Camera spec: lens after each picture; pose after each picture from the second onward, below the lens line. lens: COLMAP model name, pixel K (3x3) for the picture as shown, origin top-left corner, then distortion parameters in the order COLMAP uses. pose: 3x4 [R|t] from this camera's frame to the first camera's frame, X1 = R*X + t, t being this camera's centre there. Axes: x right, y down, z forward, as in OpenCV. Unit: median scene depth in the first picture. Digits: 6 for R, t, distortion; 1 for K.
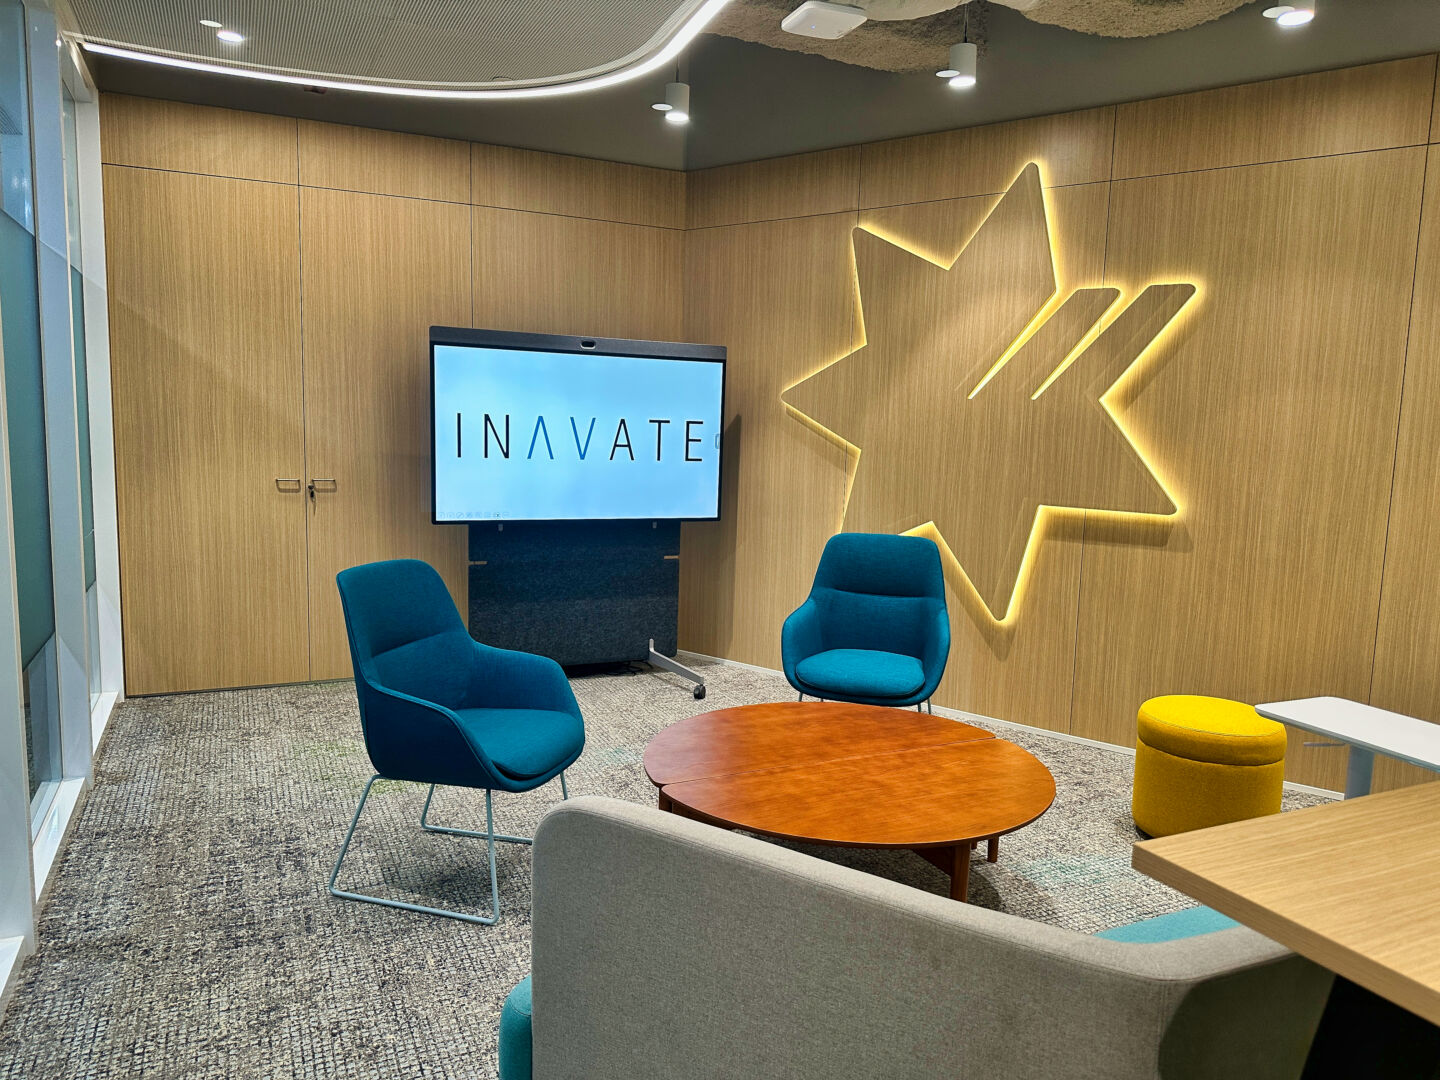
lens RADIAL K [[1027.0, 0, 741.1], [0, 1027.0, 535.9], [0, 0, 1]] dist [0.036741, -0.043568]
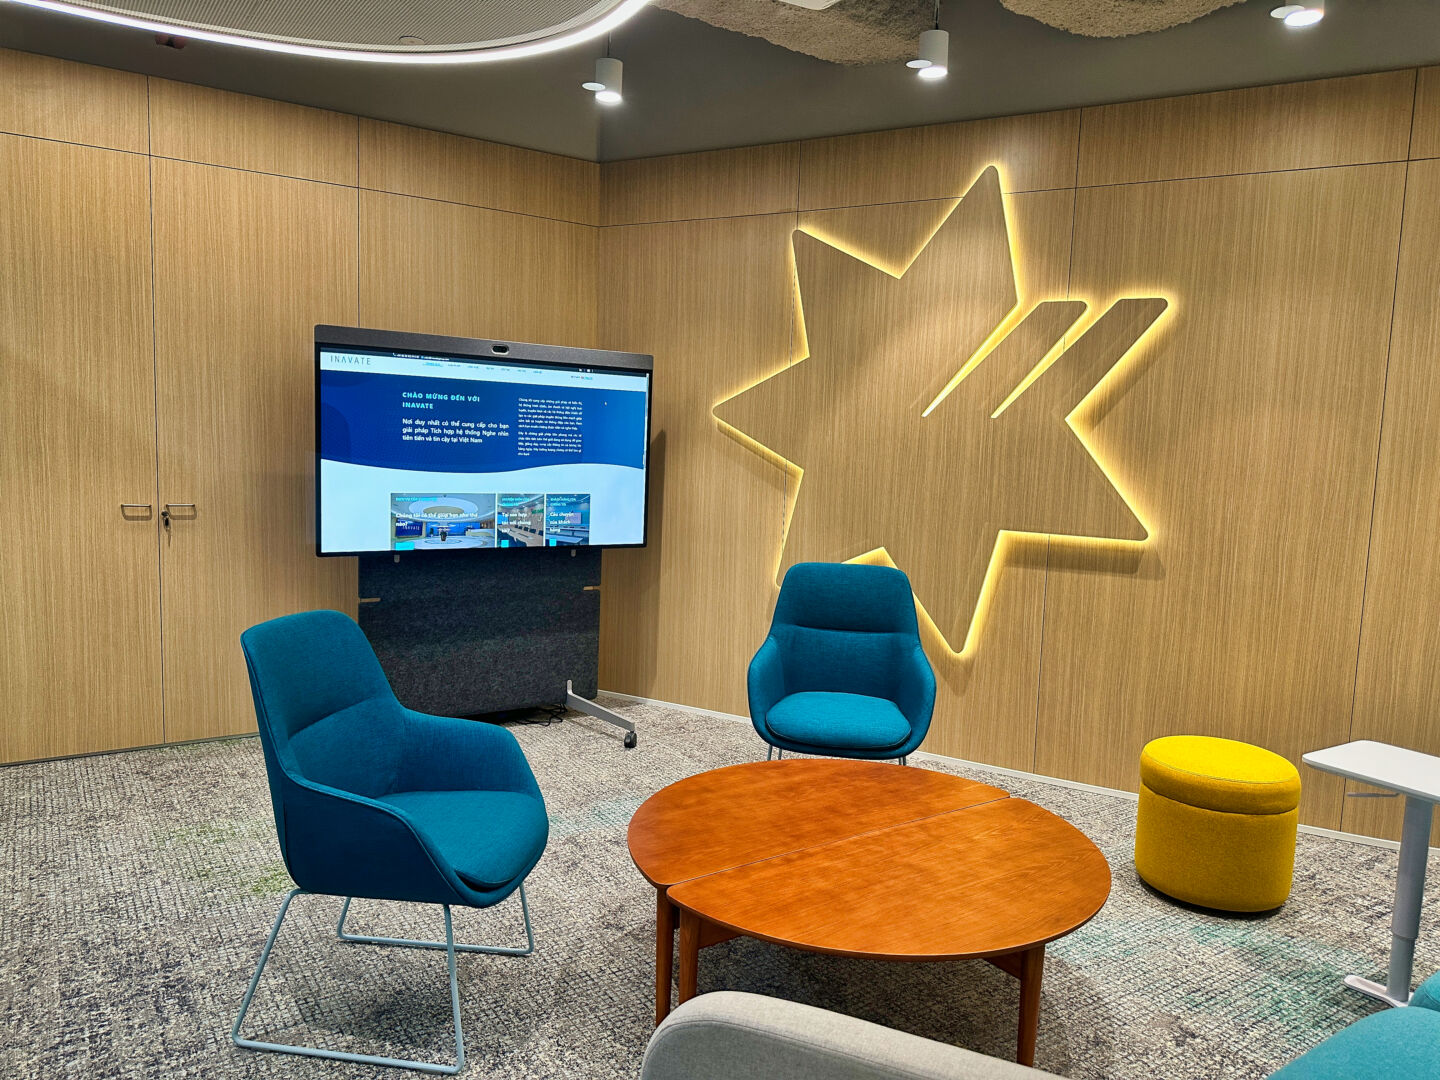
lens RADIAL K [[1027.0, 0, 744.9], [0, 1027.0, 539.2], [0, 0, 1]] dist [0.036741, -0.043568]
pose [[0.988906, -0.008663, 0.148291, -0.081282], [0.009823, 0.999927, -0.007090, -0.017113], [-0.148219, 0.008468, 0.988918, 0.105435]]
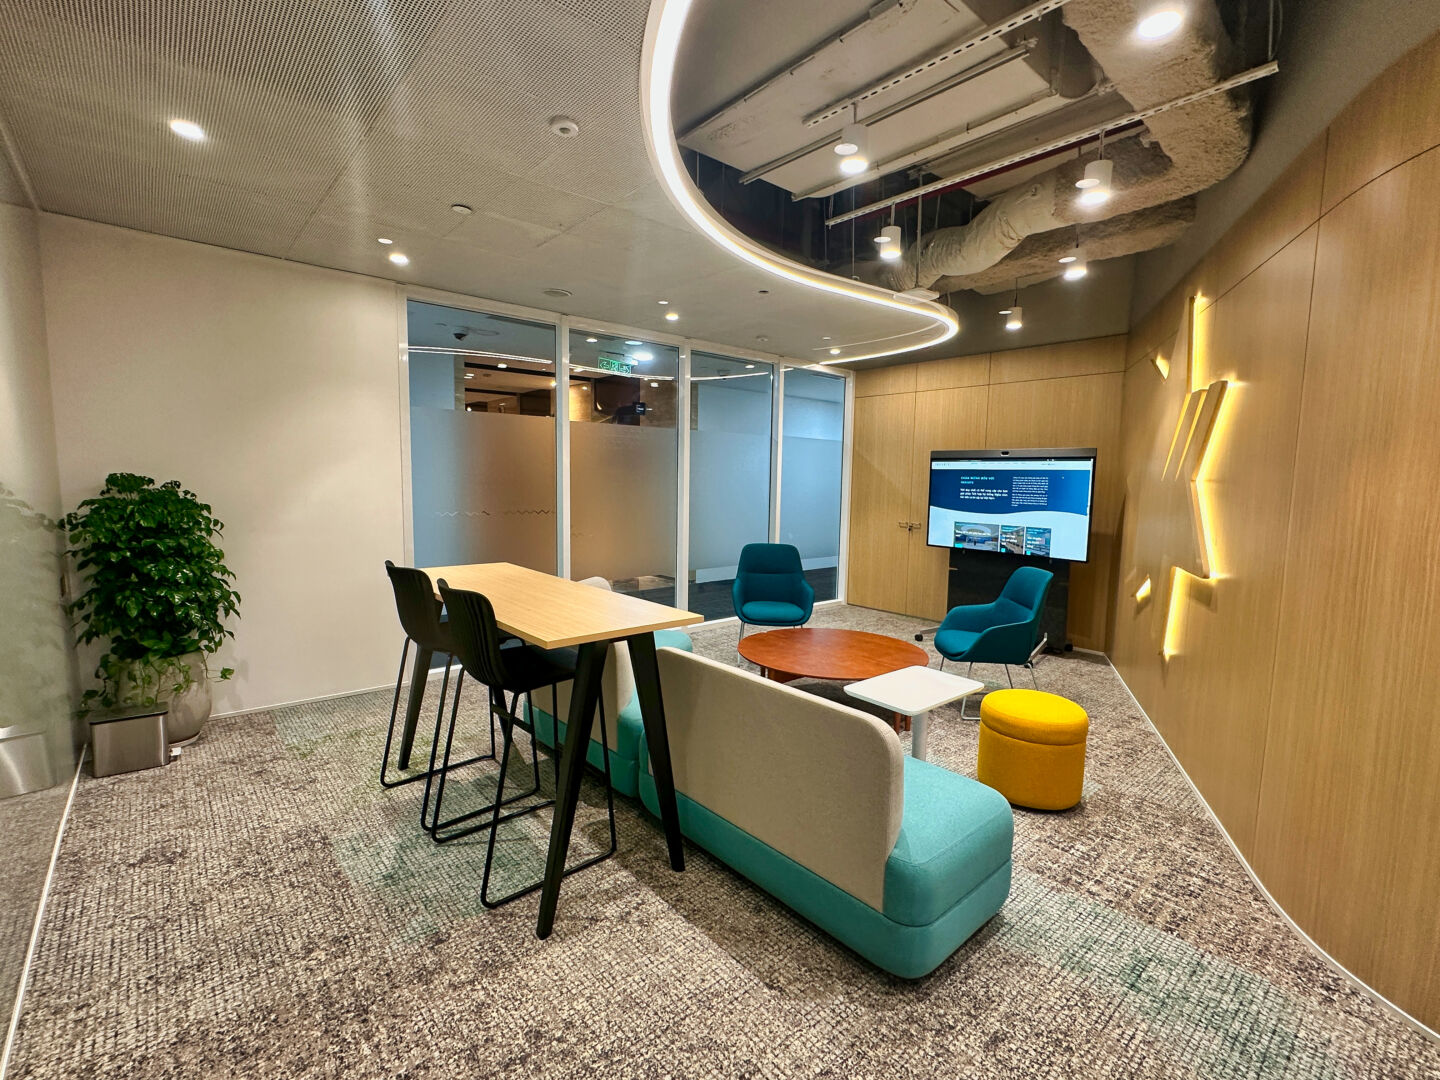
lens RADIAL K [[655.1, 0, 708.9], [0, 655.1, 532.4], [0, 0, 1]] dist [0.001803, -0.000124]
pose [[0.252706, 0.057500, -0.965833, 0.913426], [-0.115054, 0.992936, 0.029010, -0.027204], [0.960678, 0.103792, 0.257536, 0.249770]]
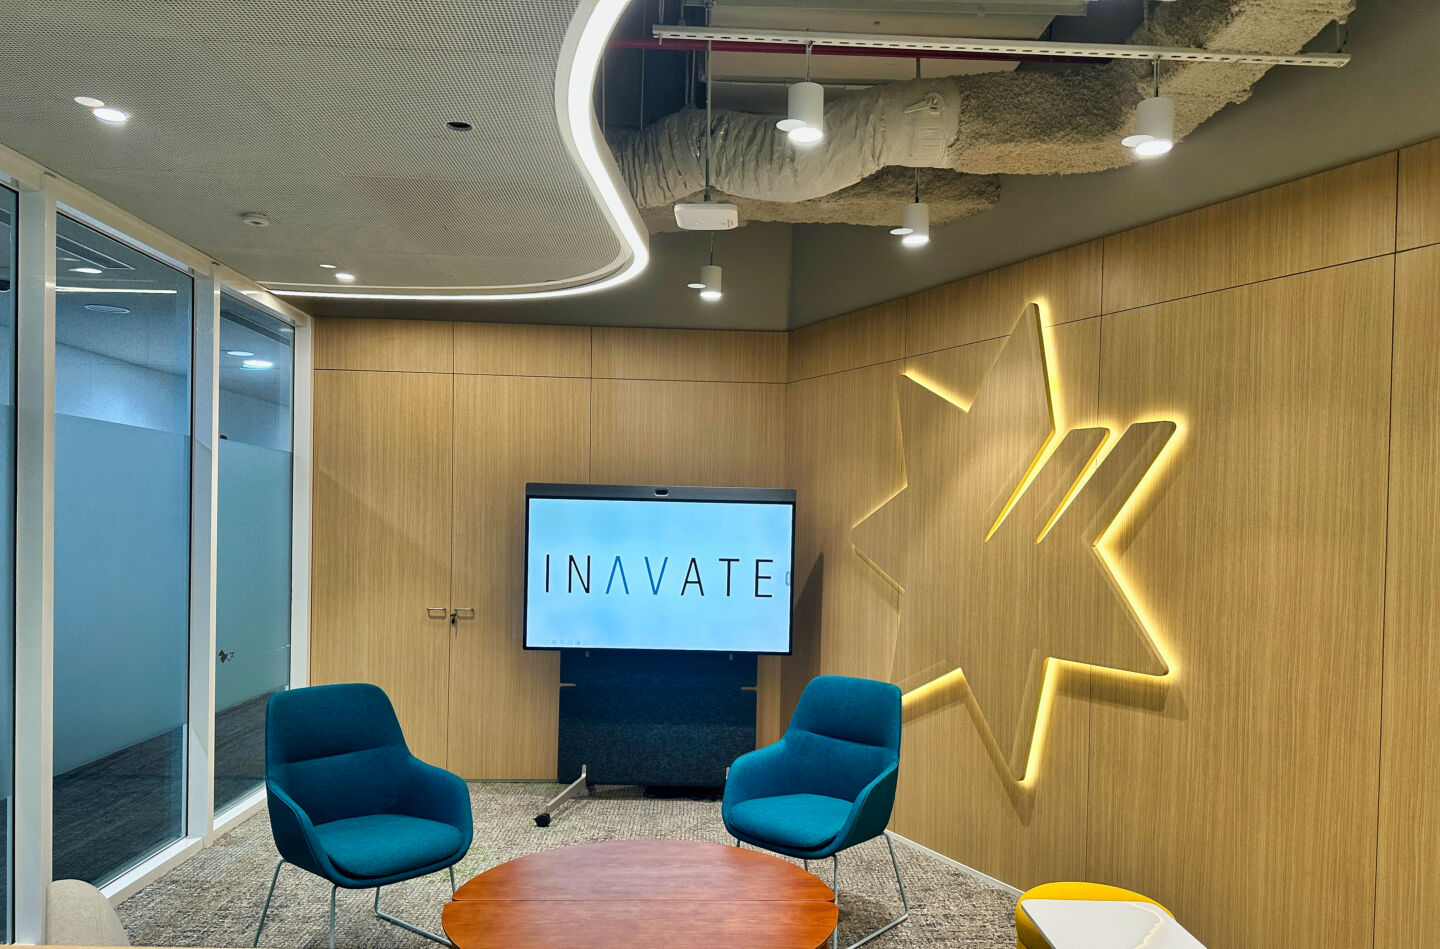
lens RADIAL K [[1024.0, 0, 724.1], [0, 1024.0, 527.7], [0, 0, 1]] dist [0.049048, -0.056887]
pose [[0.912081, -0.008492, -0.409922, 0.406875], [-0.040050, 0.993159, -0.109686, -0.031744], [0.408049, 0.116459, 0.905502, 0.026499]]
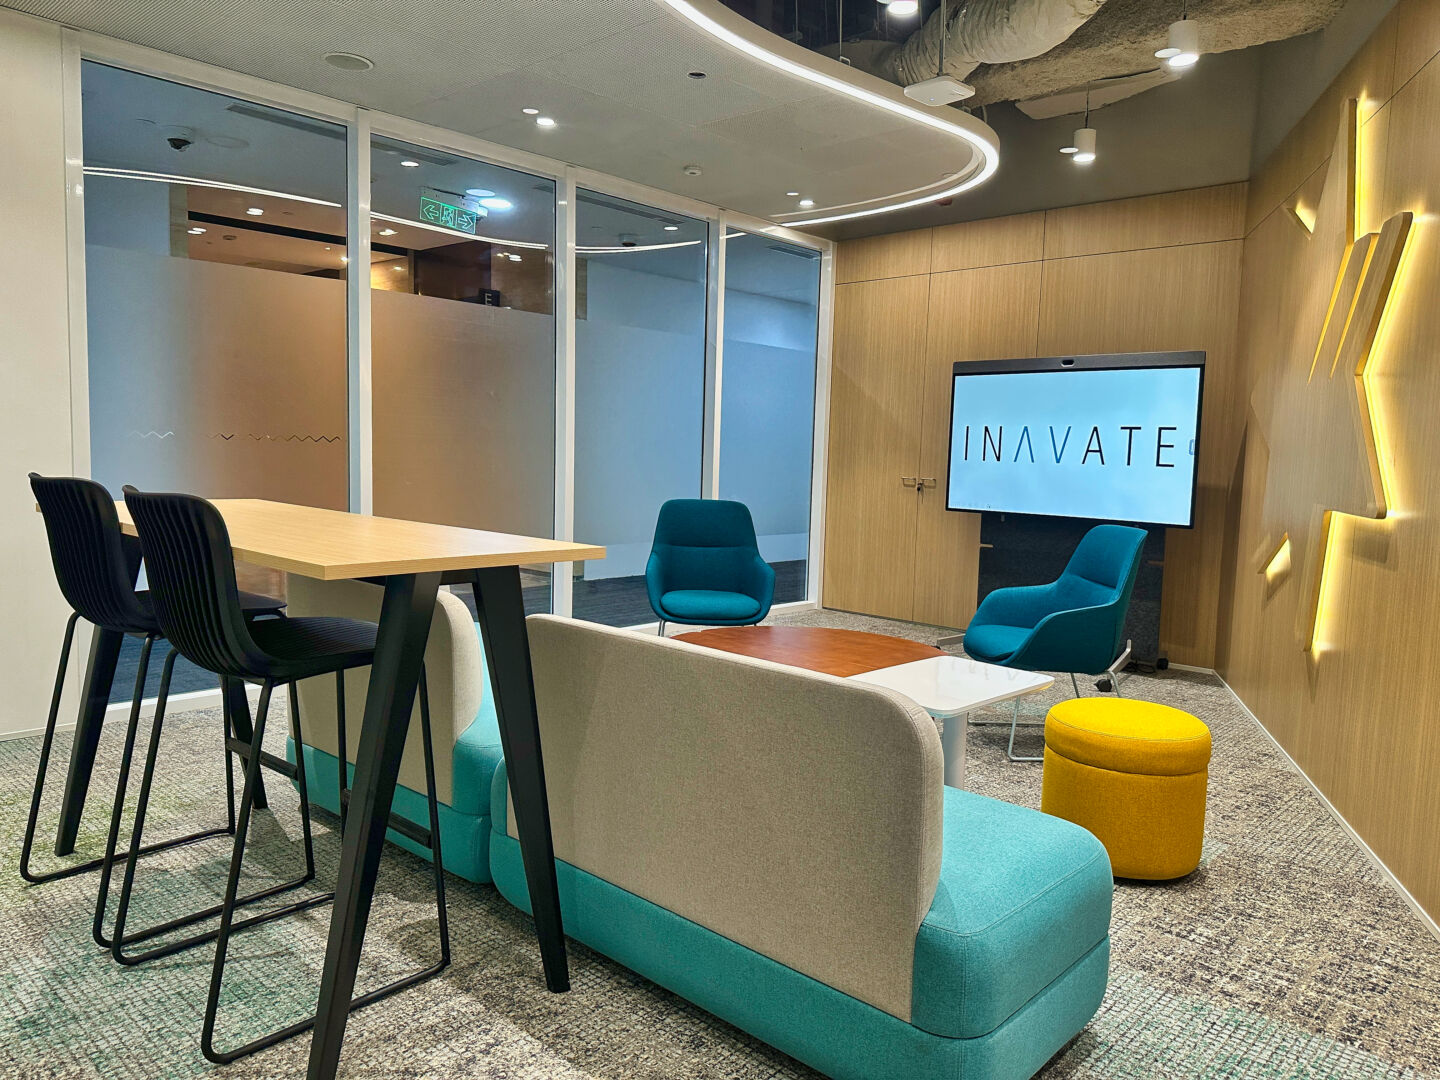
lens RADIAL K [[1027.0, 0, 711.3], [0, 1027.0, 528.6], [0, 0, 1]] dist [0.036741, -0.043568]
pose [[0.354448, 0.055555, -0.933424, 0.878762], [-0.119210, 0.992773, 0.013819, 0.031792], [0.927446, 0.106375, 0.358509, 0.259989]]
